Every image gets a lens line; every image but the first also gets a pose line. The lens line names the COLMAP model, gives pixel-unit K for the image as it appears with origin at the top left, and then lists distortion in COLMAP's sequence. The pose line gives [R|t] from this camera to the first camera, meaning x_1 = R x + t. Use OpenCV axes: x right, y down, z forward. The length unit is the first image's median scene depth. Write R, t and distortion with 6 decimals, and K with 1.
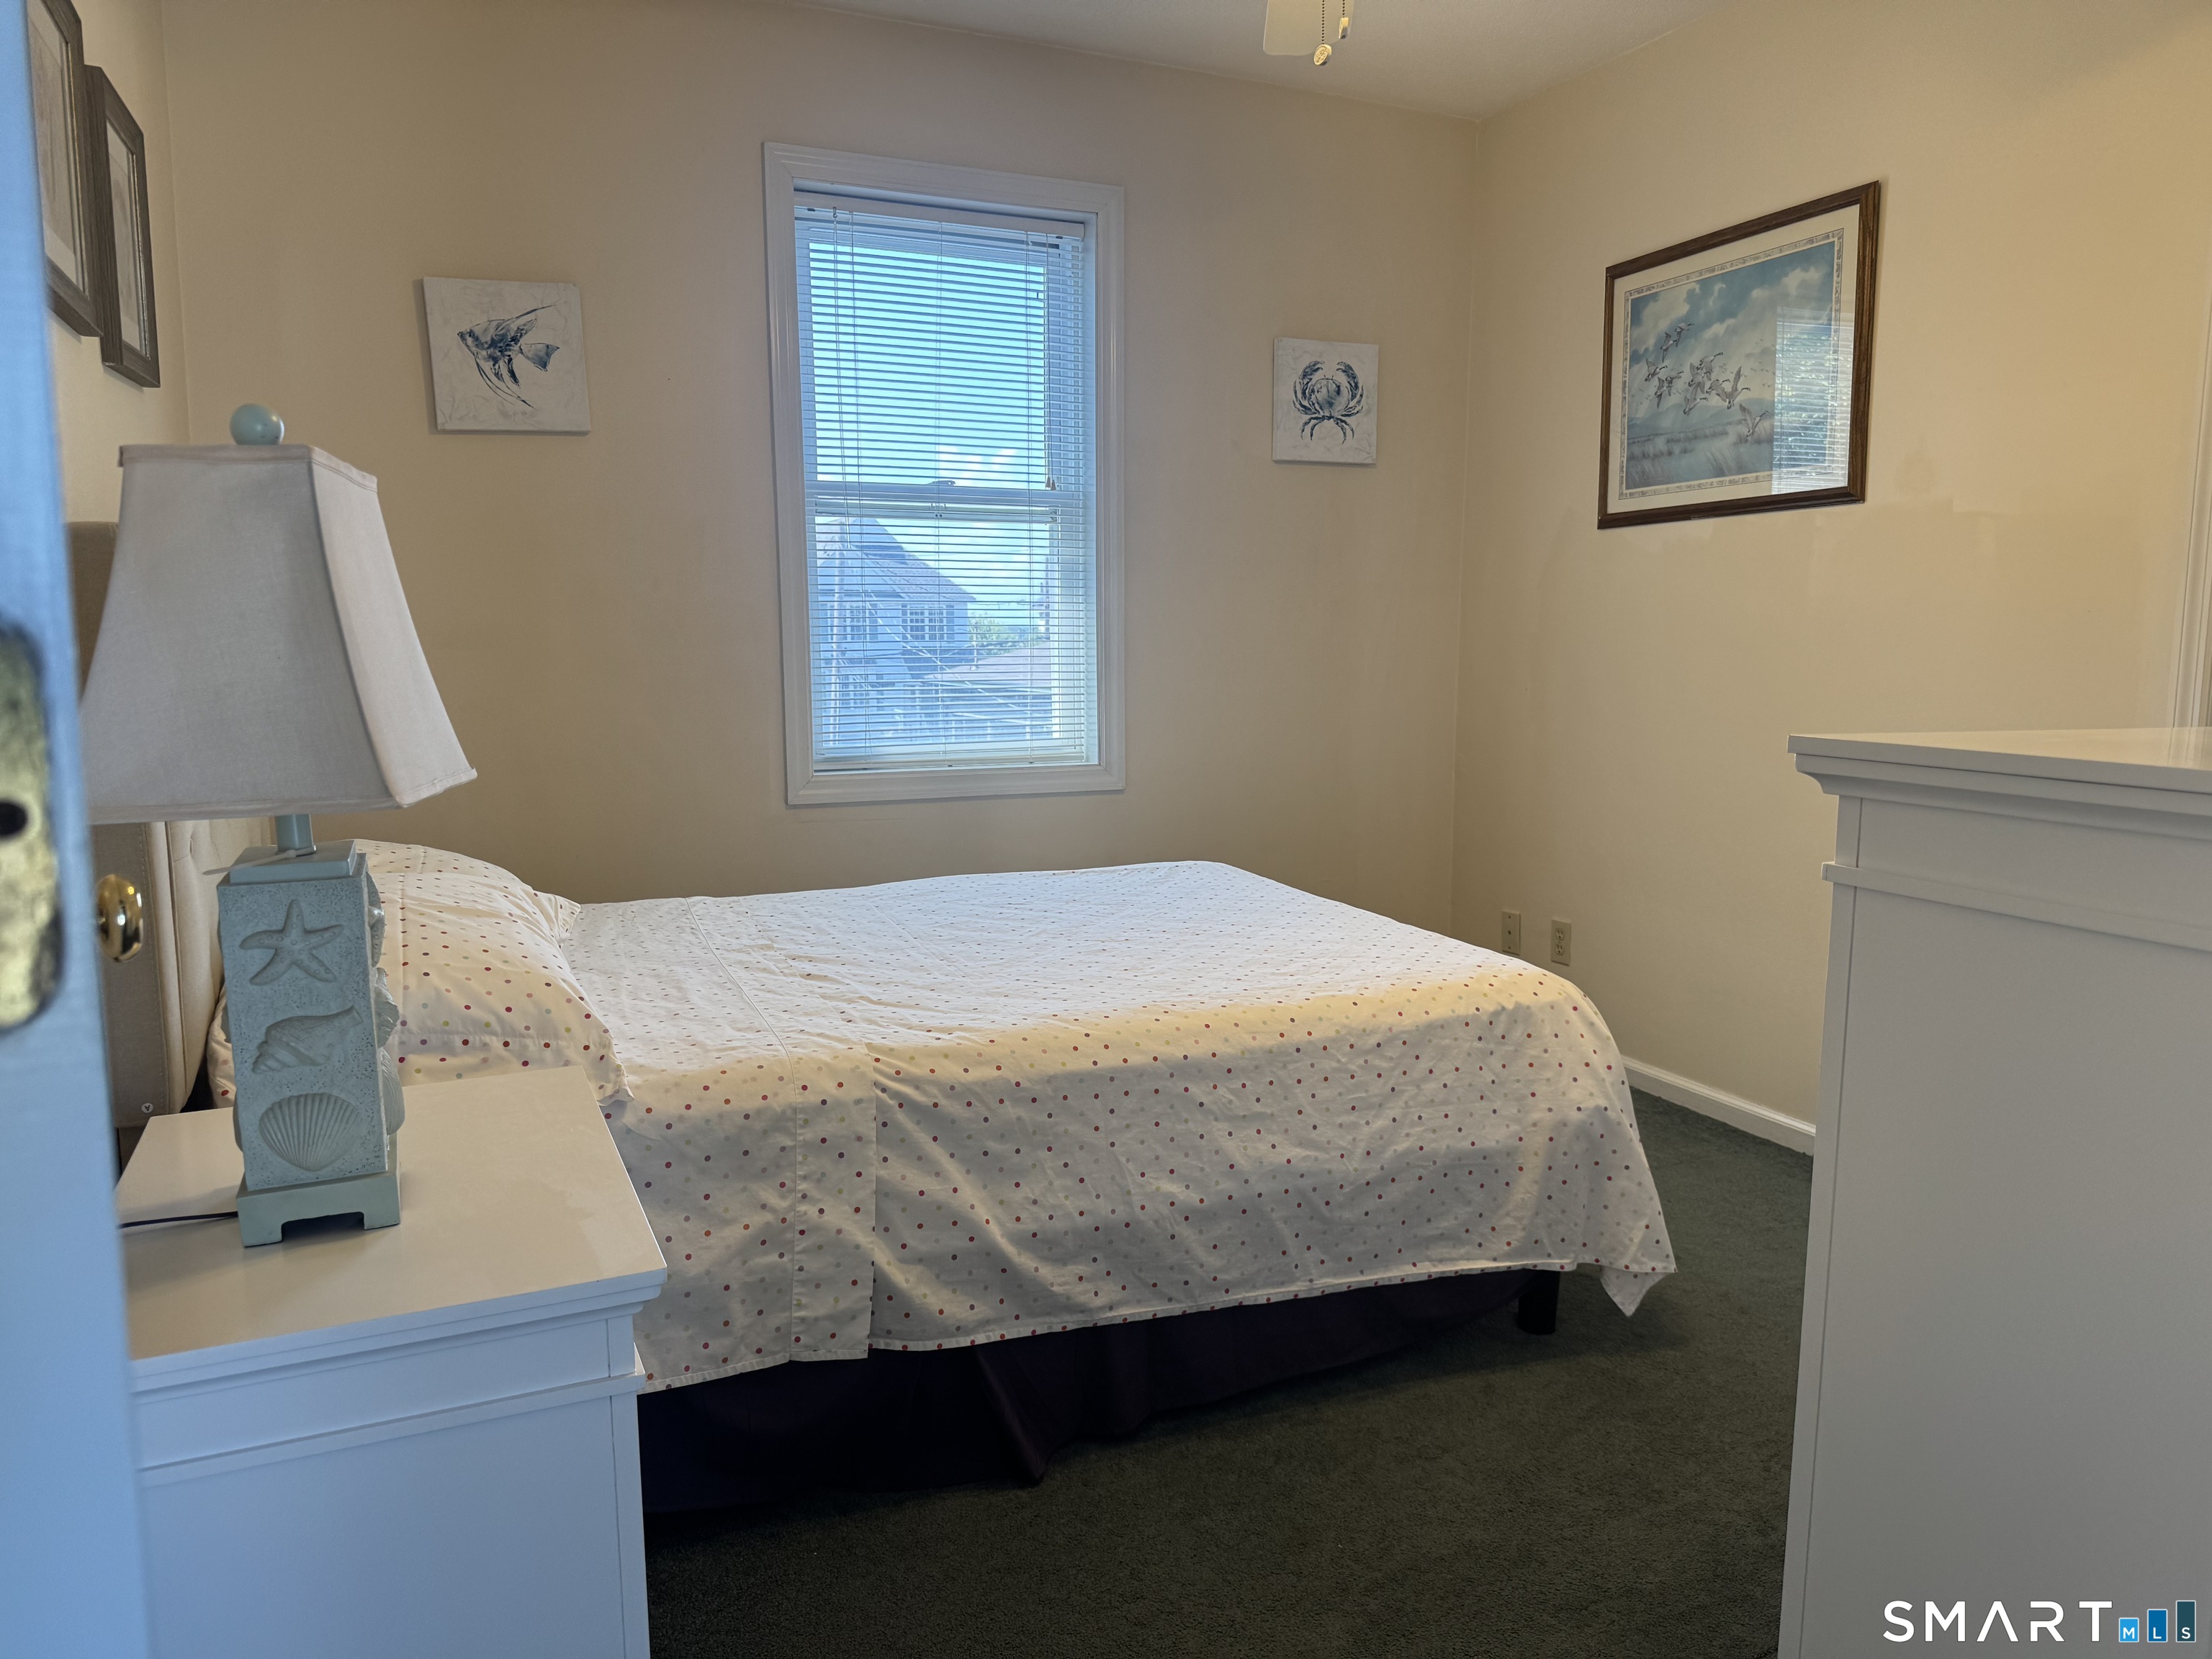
lens RADIAL K [[1545.8, 0, 1173.3], [0, 1545.8, 795.4], [0, 0, 1]] dist [0.197960, -0.353963]
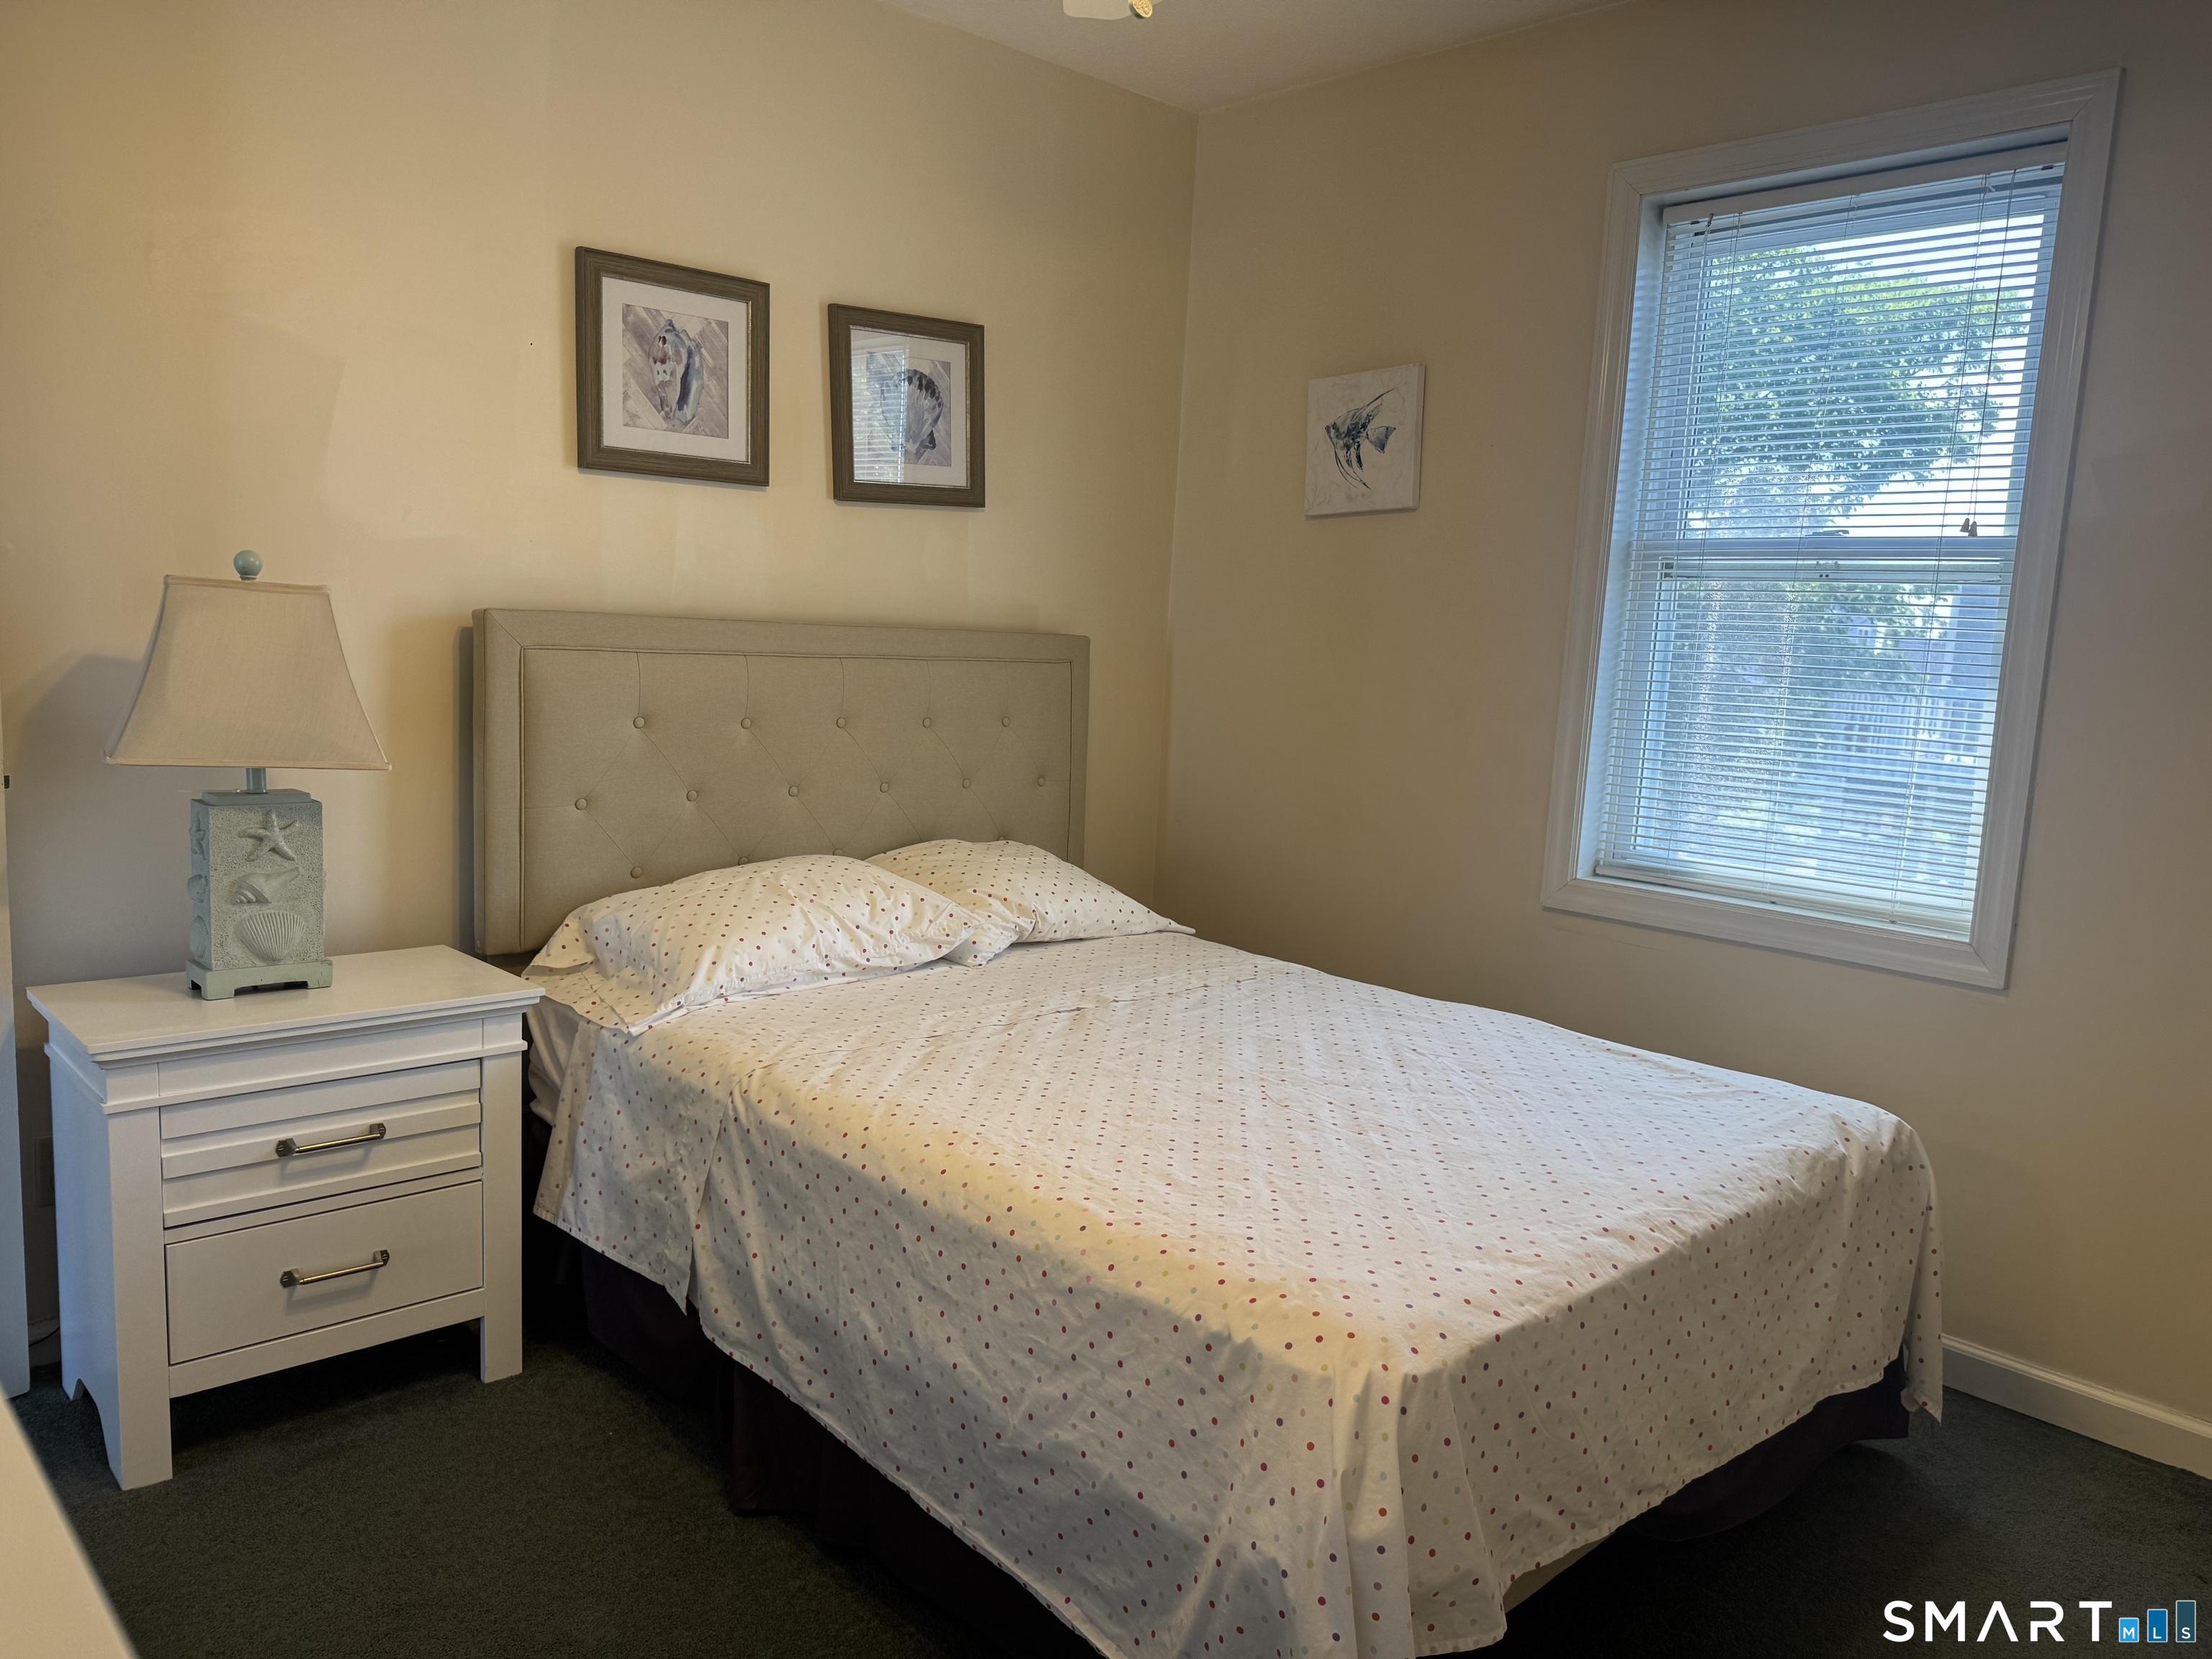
lens RADIAL K [[1561.3, 0, 1108.0], [0, 1561.3, 842.8], [0, 0, 1]] dist [0.166441, -0.285160]
pose [[0.318935, 0.145009, -0.936618, 0.826539], [-0.153247, 0.983113, 0.100024, -0.132277], [0.935305, 0.111633, 0.335772, 0.742143]]
